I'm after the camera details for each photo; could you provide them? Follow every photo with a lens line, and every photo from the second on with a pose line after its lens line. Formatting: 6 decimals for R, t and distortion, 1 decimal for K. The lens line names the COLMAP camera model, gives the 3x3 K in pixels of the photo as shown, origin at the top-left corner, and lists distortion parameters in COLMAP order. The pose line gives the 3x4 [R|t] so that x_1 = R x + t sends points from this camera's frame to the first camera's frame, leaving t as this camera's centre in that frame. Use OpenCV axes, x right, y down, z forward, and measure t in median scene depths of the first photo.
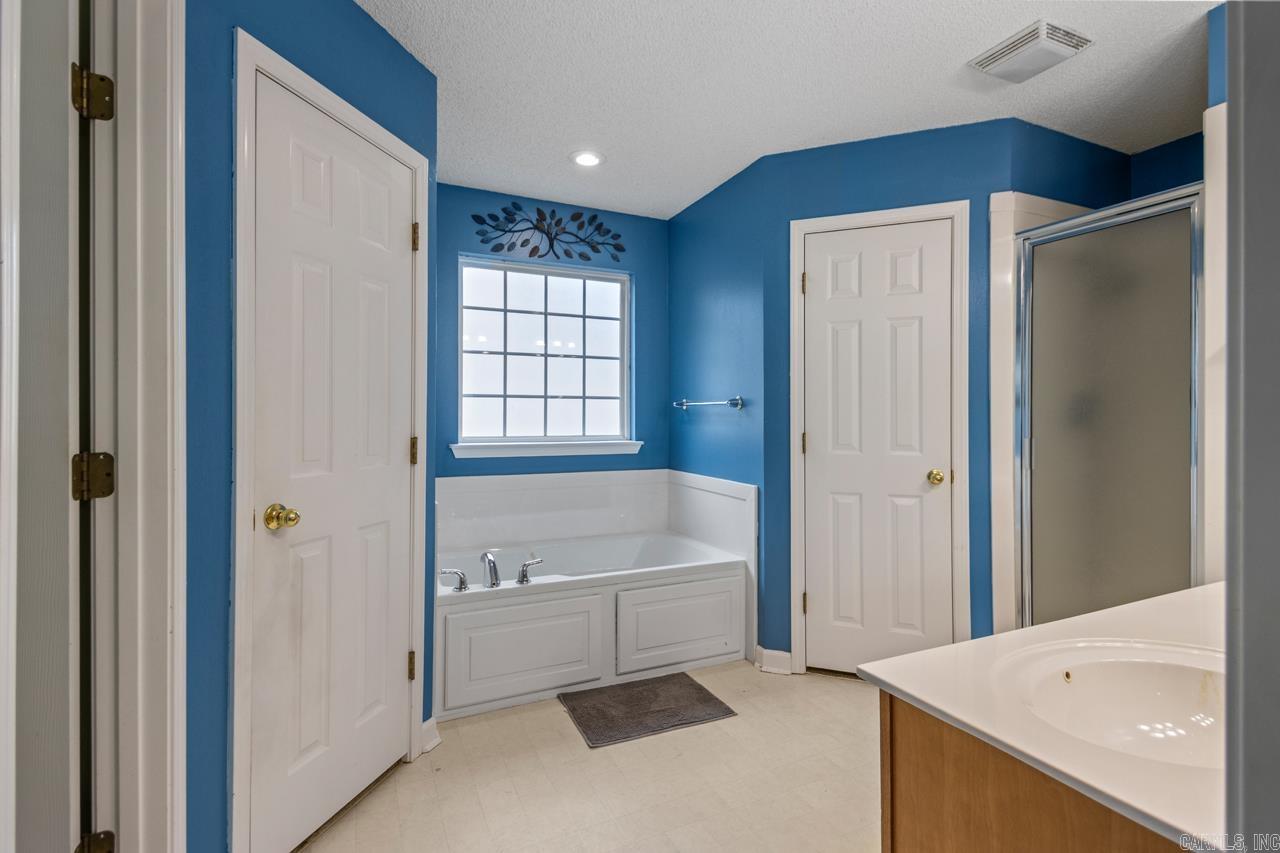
lens RADIAL K [[597.6, 0, 640.0], [0, 597.6, 426.5], [0, 0, 1]] dist [0.002114, 0.000195]
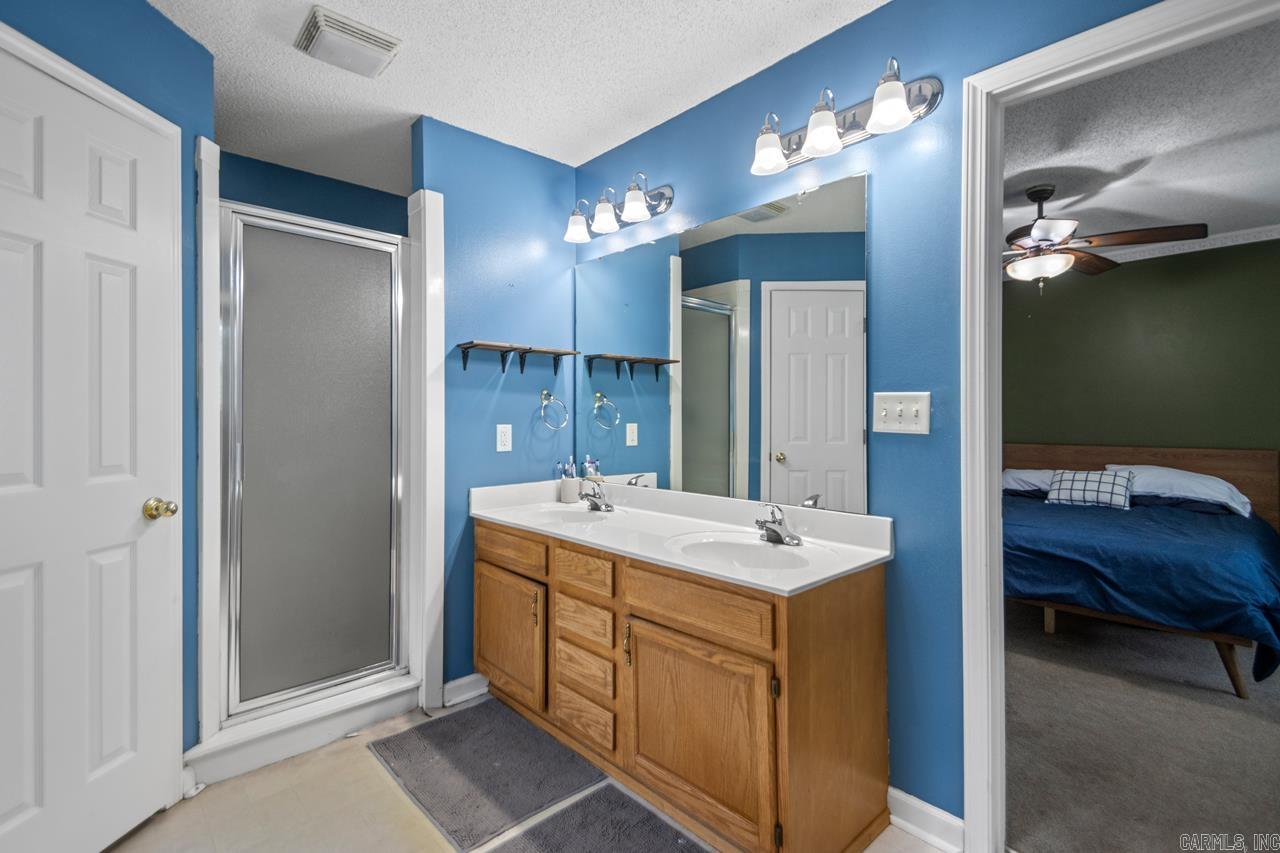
lens RADIAL K [[597.6, 0, 640.0], [0, 597.6, 426.5], [0, 0, 1]] dist [0.002114, 0.000195]
pose [[-0.321522, -0.002617, 0.946898, -0.326849], [0.009559, 0.999936, 0.006009, -0.008897], [-0.946854, 0.010983, -0.321477, 0.688248]]
